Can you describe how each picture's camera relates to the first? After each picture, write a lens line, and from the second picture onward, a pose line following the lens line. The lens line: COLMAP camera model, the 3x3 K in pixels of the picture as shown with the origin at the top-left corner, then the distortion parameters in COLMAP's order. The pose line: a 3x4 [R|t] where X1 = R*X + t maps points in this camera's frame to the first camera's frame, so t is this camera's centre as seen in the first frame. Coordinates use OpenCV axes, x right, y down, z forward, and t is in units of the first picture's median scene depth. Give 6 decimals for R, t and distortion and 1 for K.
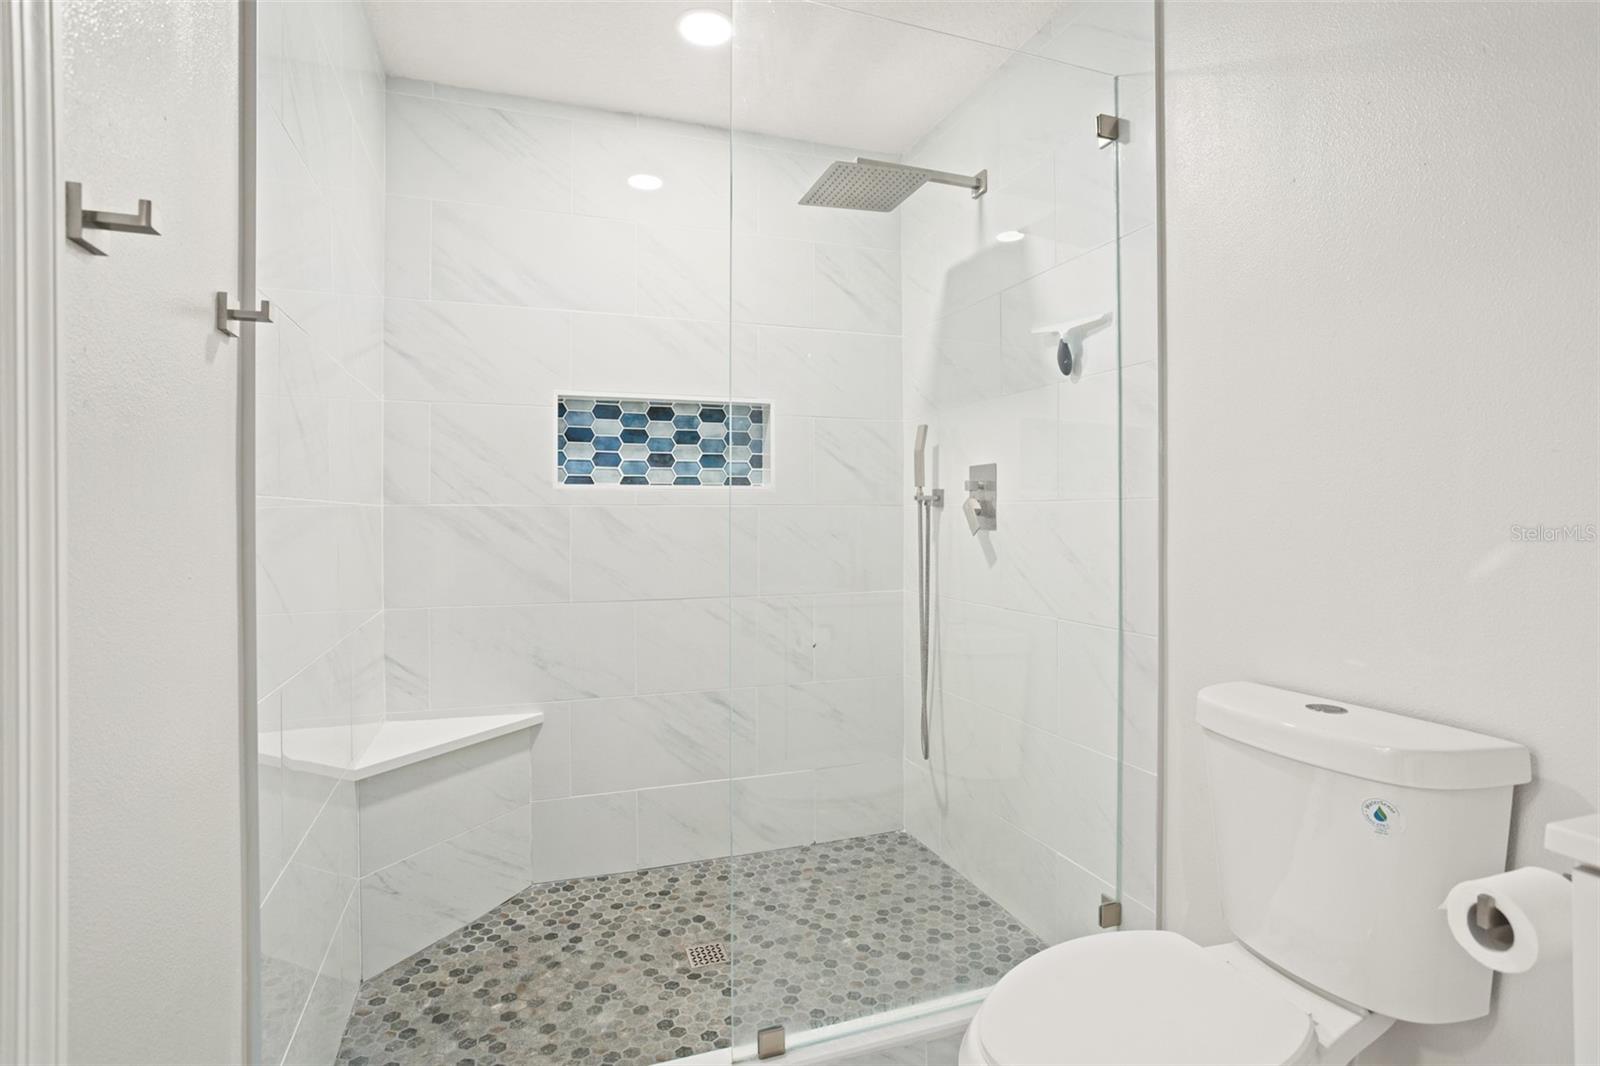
lens RADIAL K [[784.5, 0, 804.2], [0, 784.5, 509.2], [0, 0, 1]] dist [-0.056636, 0.028809]
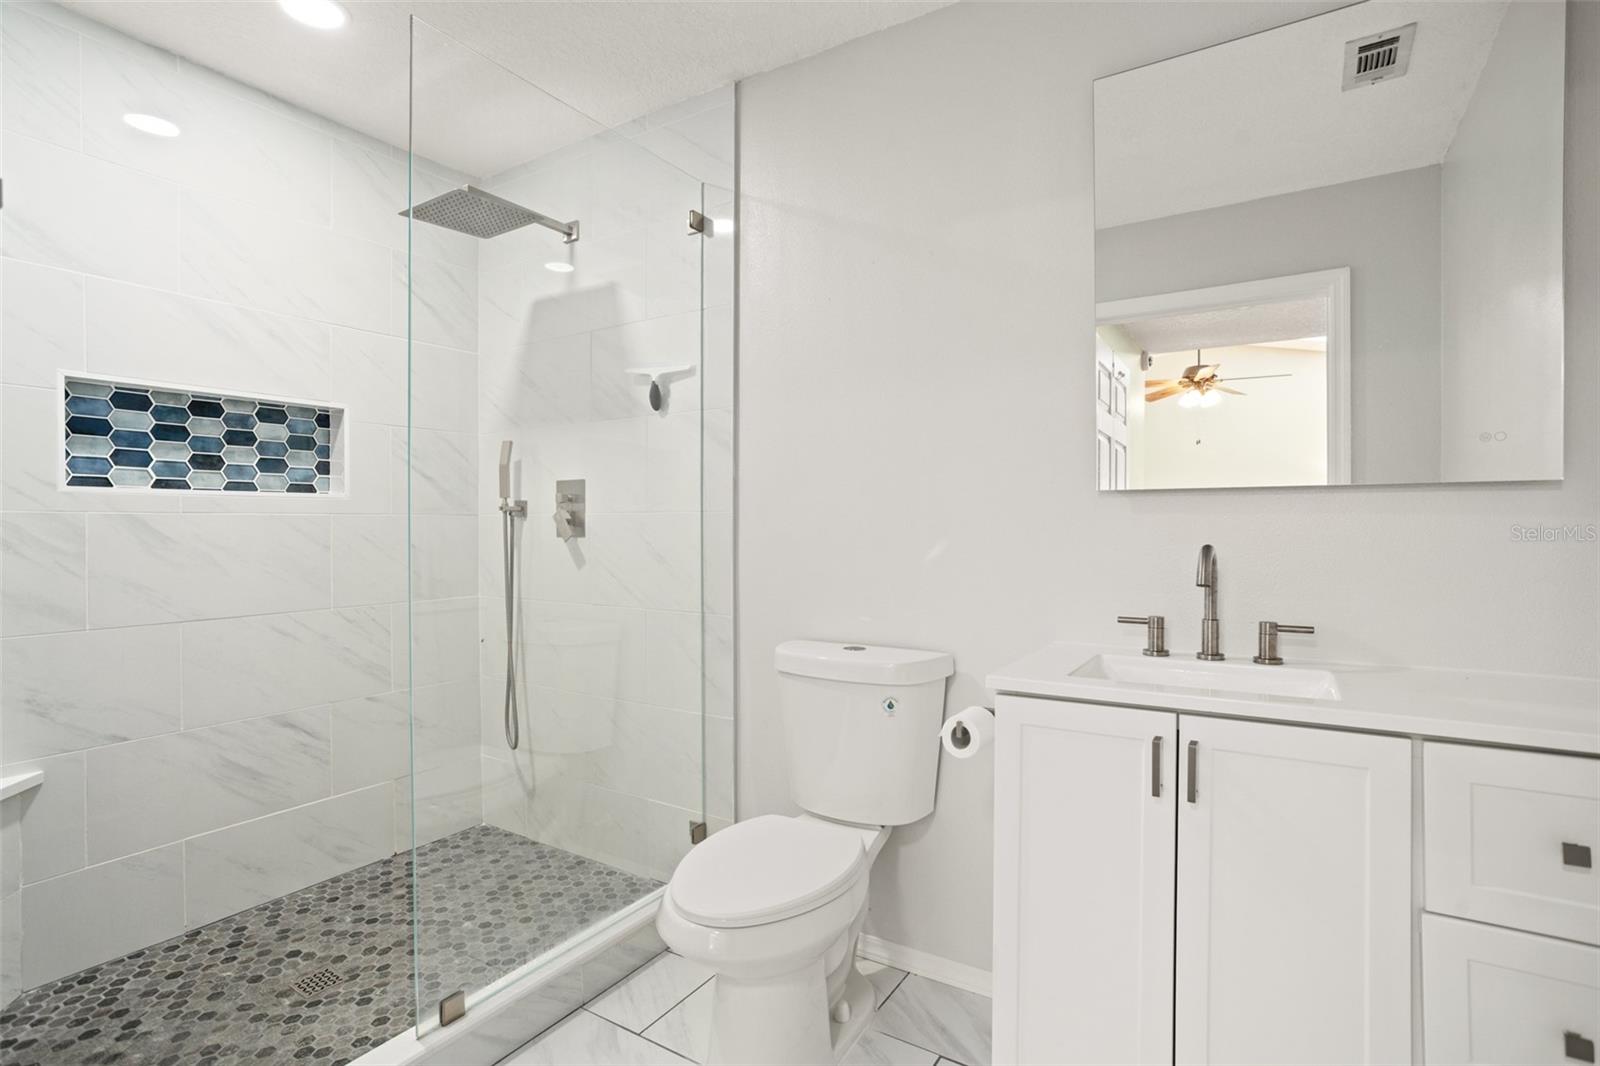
lens RADIAL K [[784.5, 0, 793.3], [0, 784.5, 527.1], [0, 0, 1]] dist [-0.056636, 0.028809]
pose [[0.790130, -0.001633, 0.612936, -0.215443], [-0.004384, 0.999956, 0.008315, 0.000715], [-0.612923, -0.009257, 0.790088, -0.097416]]
